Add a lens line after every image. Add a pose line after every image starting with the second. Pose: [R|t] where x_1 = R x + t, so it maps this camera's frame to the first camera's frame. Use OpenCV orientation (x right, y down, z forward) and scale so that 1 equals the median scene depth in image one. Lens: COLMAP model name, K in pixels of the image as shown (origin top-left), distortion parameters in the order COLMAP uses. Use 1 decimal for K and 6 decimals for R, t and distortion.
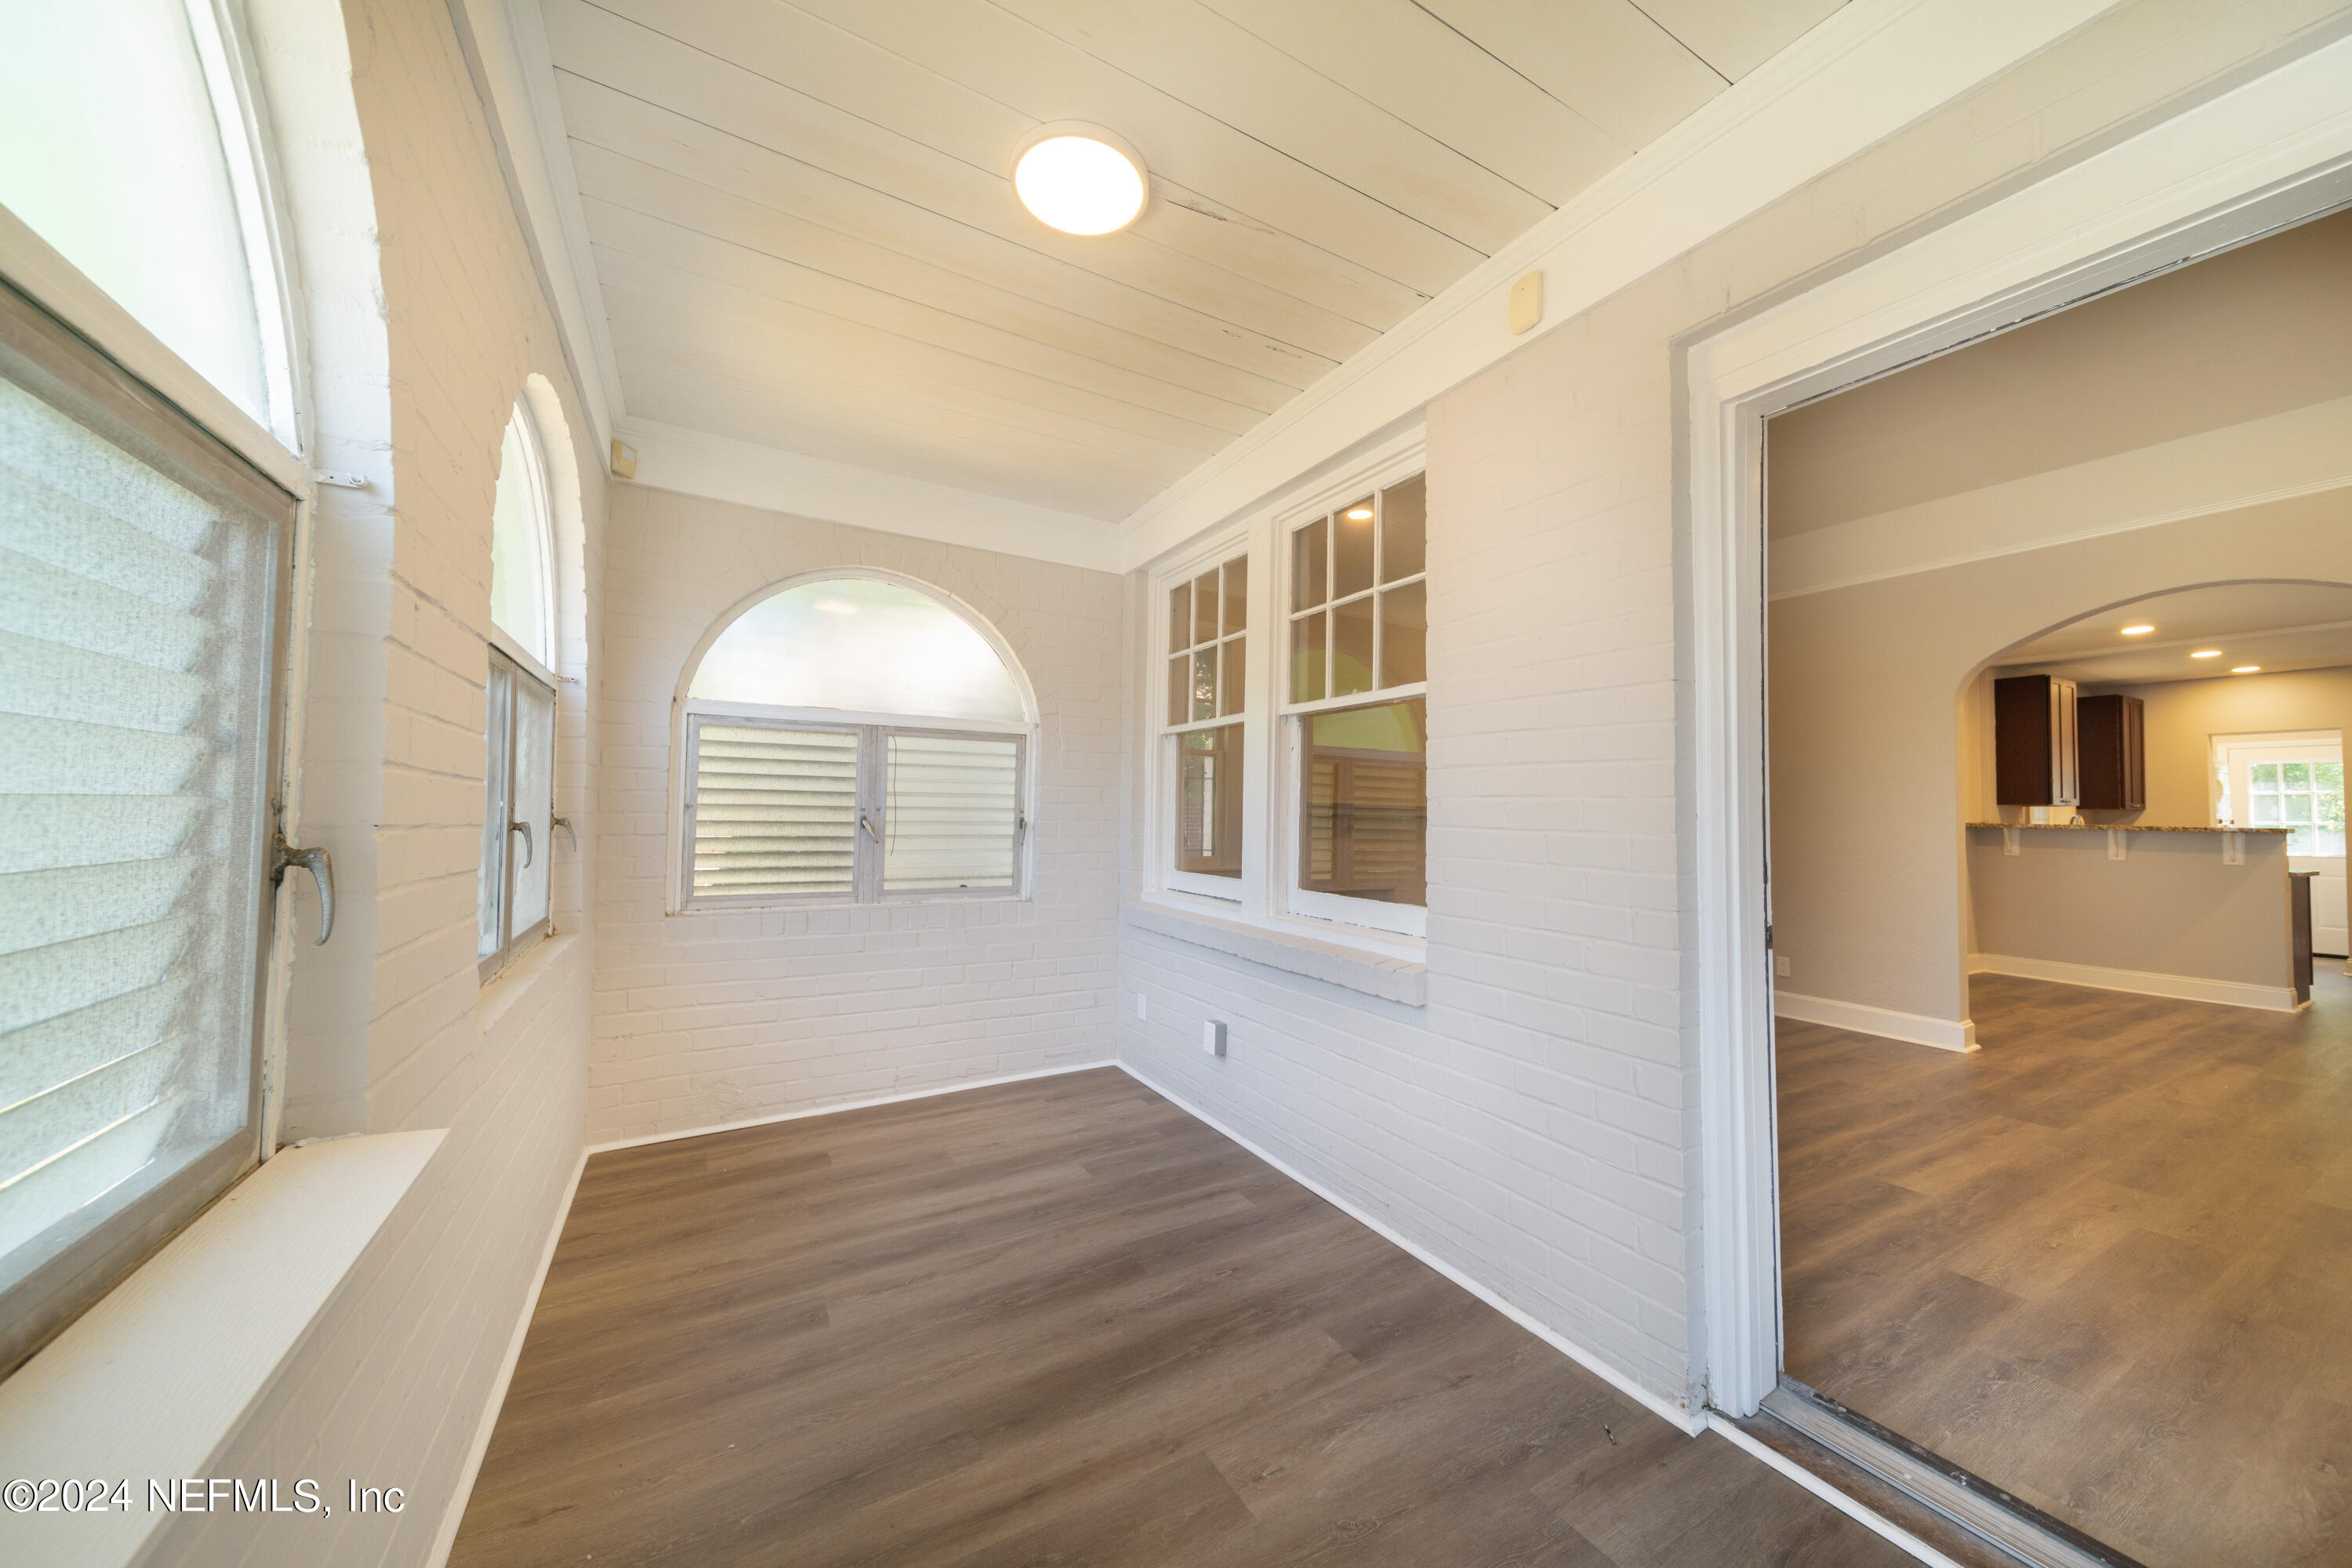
lens RADIAL K [[813.9, 0, 1169.0], [0, 813.9, 791.6], [0, 0, 1]] dist [0.011140, -0.000739]
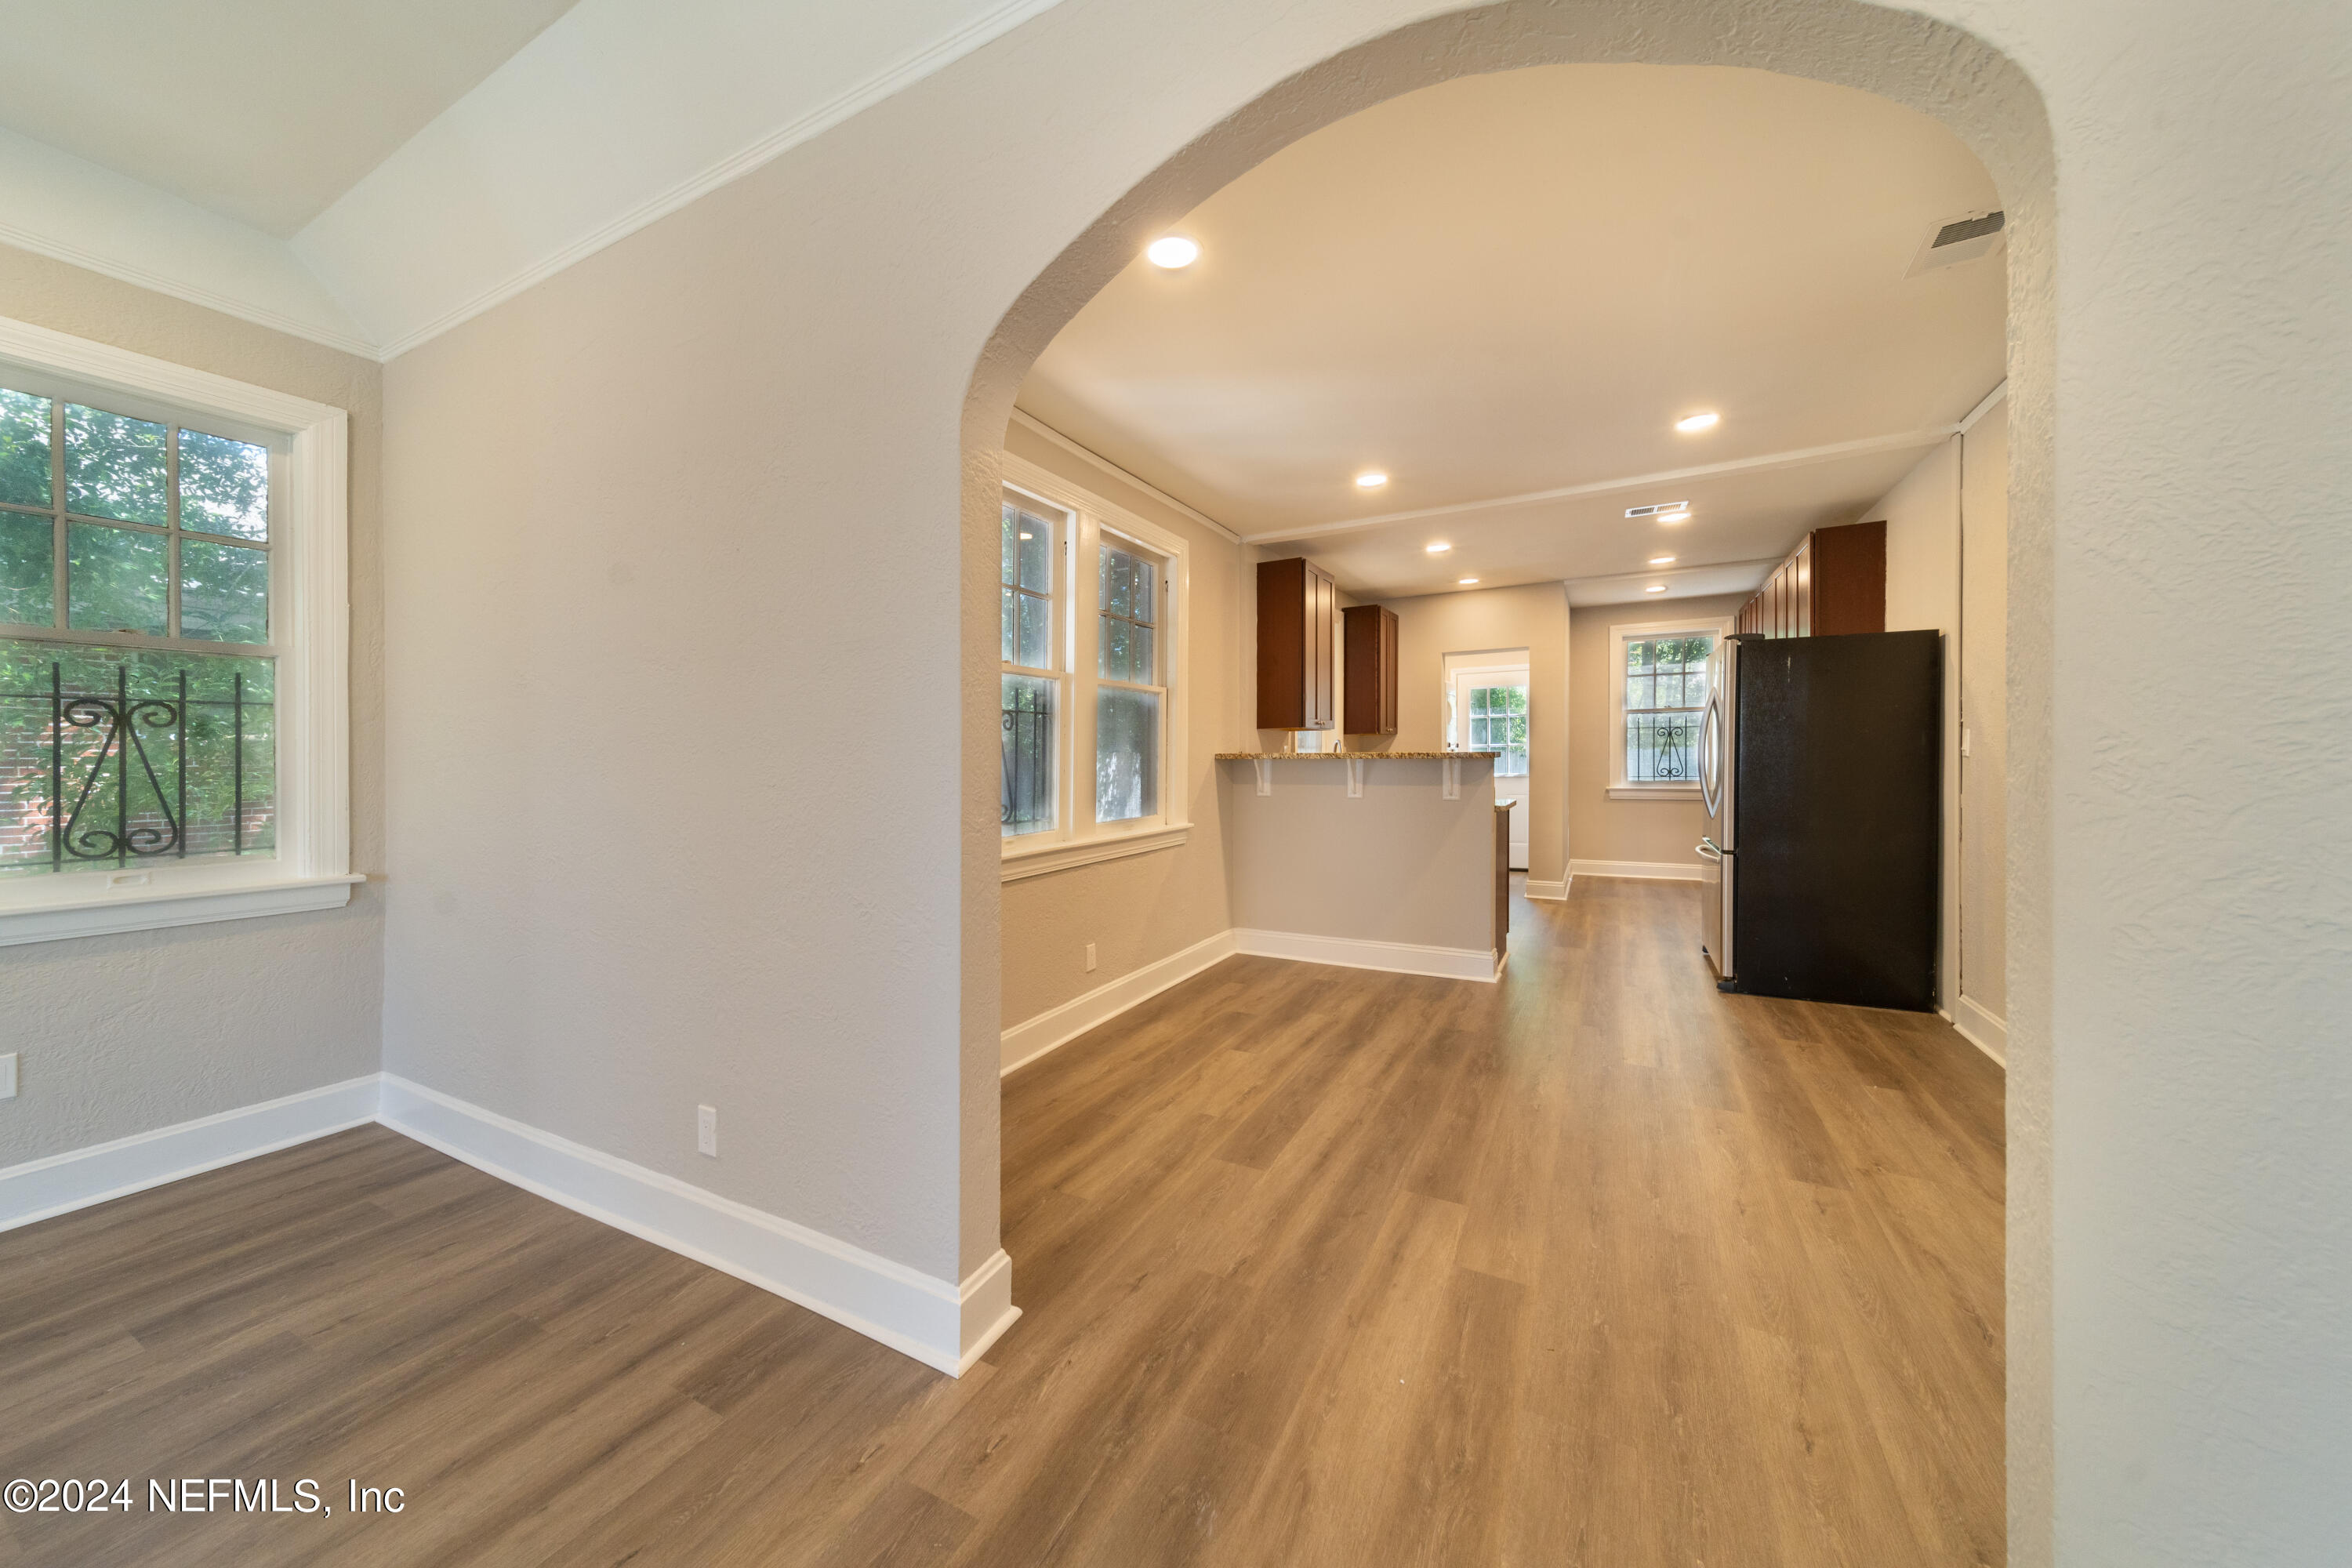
lens RADIAL K [[813.9, 0, 1163.2], [0, 813.9, 786.4], [0, 0, 1]] dist [0.011140, -0.000739]
pose [[0.851092, -0.047180, 0.522893, 0.556492], [0.014574, 0.997693, 0.066299, 0.018086], [-0.524815, -0.048806, 0.849816, 0.416186]]
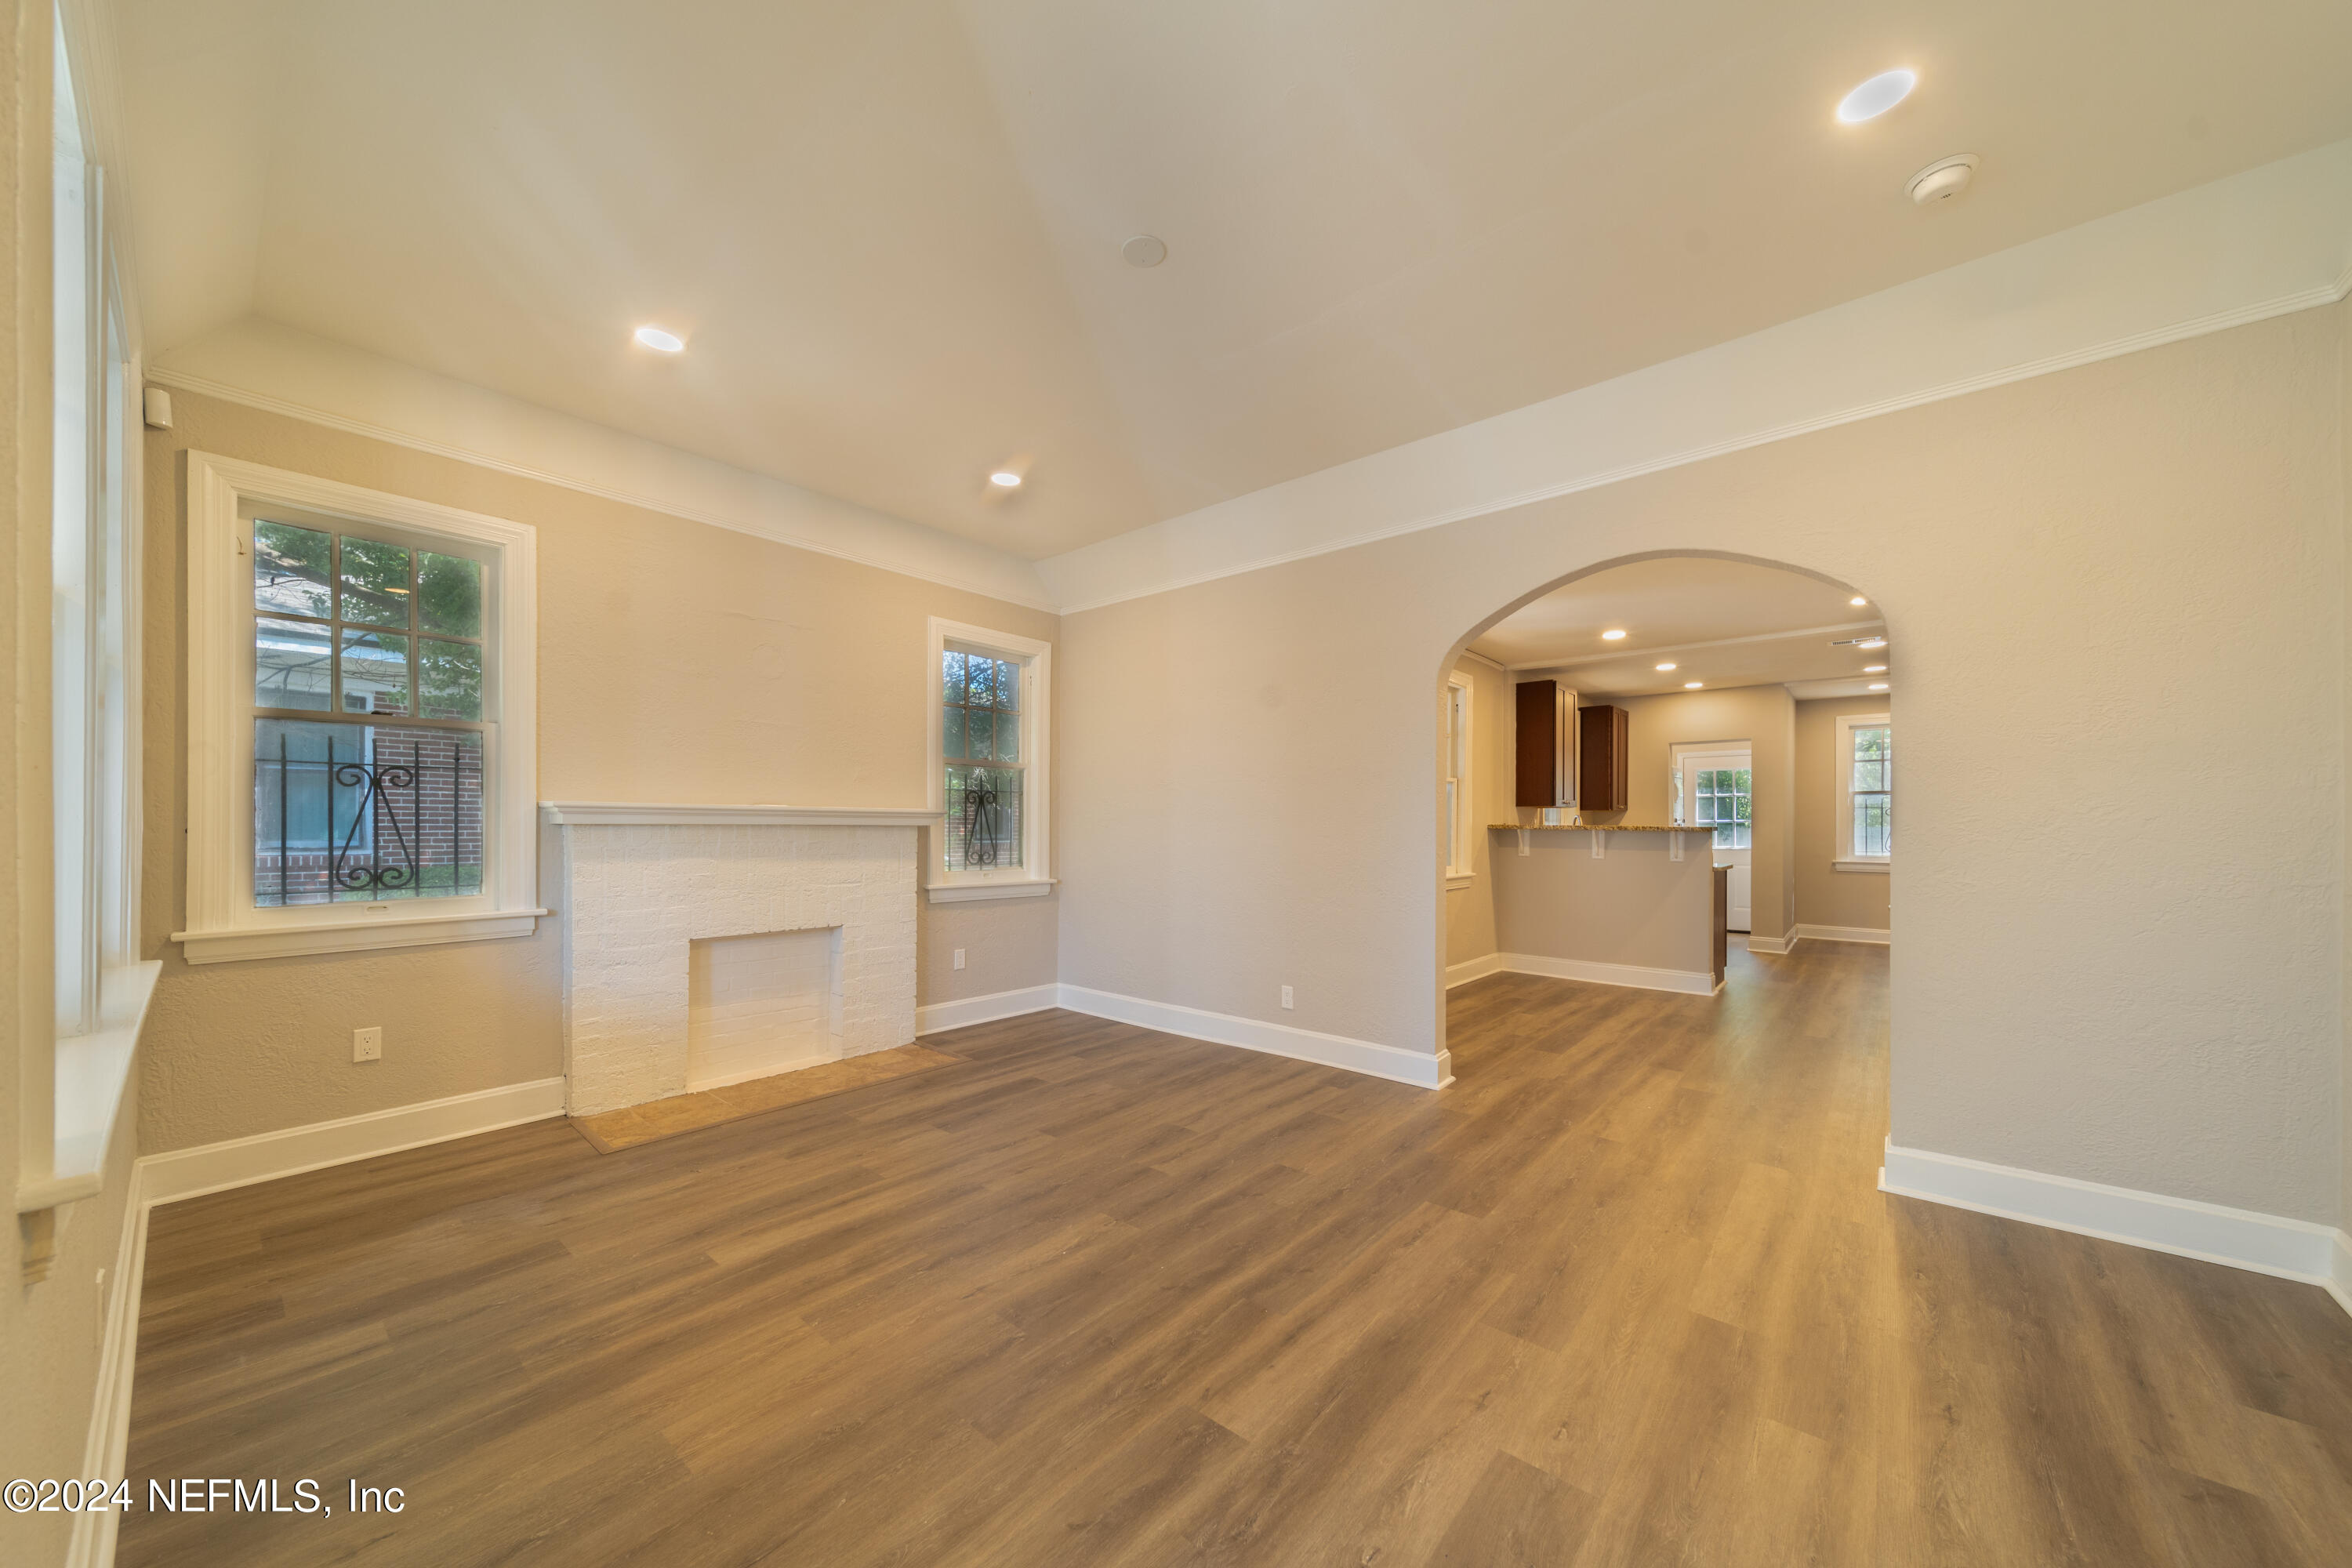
lens RADIAL K [[813.9, 0, 1170.4], [0, 813.9, 826.8], [0, 0, 1]] dist [0.011140, -0.000739]
pose [[0.944037, -0.013605, 0.329558, 0.271672], [0.003053, 0.999467, 0.032515, 0.006775], [-0.329825, -0.029689, 0.943575, 0.185448]]
